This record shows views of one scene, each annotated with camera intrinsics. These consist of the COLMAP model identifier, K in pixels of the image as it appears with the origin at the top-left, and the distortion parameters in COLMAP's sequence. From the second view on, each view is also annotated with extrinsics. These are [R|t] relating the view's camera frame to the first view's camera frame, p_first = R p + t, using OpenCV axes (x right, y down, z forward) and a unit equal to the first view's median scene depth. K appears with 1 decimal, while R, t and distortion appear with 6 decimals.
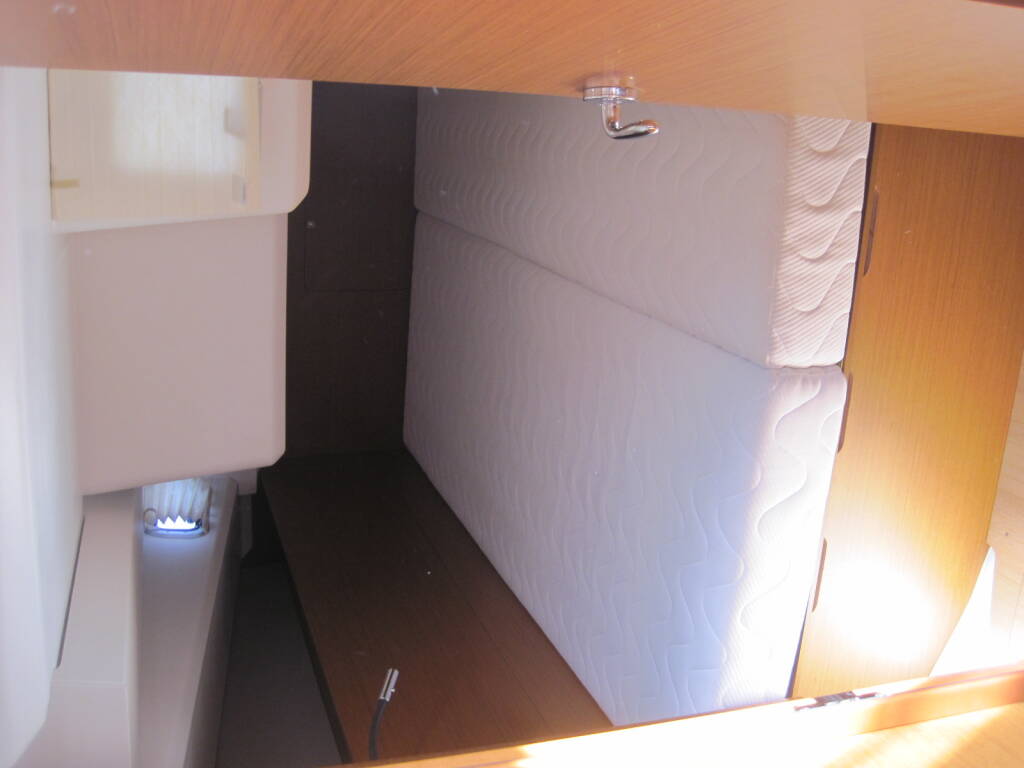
lens RADIAL K [[1046.9, 0, 512.0], [0, 1046.9, 381.9], [0, 0, 1]] dist [-0.173888, 0.137002]
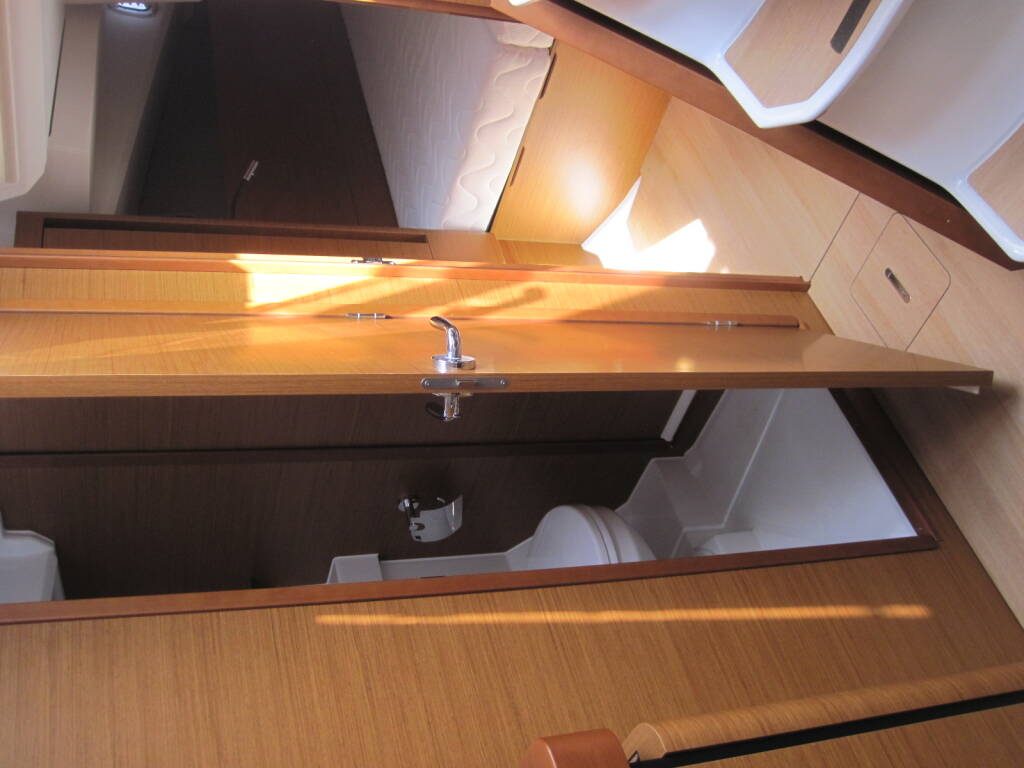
lens RADIAL K [[1046.9, 0, 512.0], [0, 1046.9, 381.9], [0, 0, 1]] dist [-0.173888, 0.137002]
pose [[0.974796, 0.200539, 0.097763, 0.209189], [-0.222382, 0.838264, 0.497855, -0.358303], [0.017889, -0.507048, 0.861732, -0.615179]]
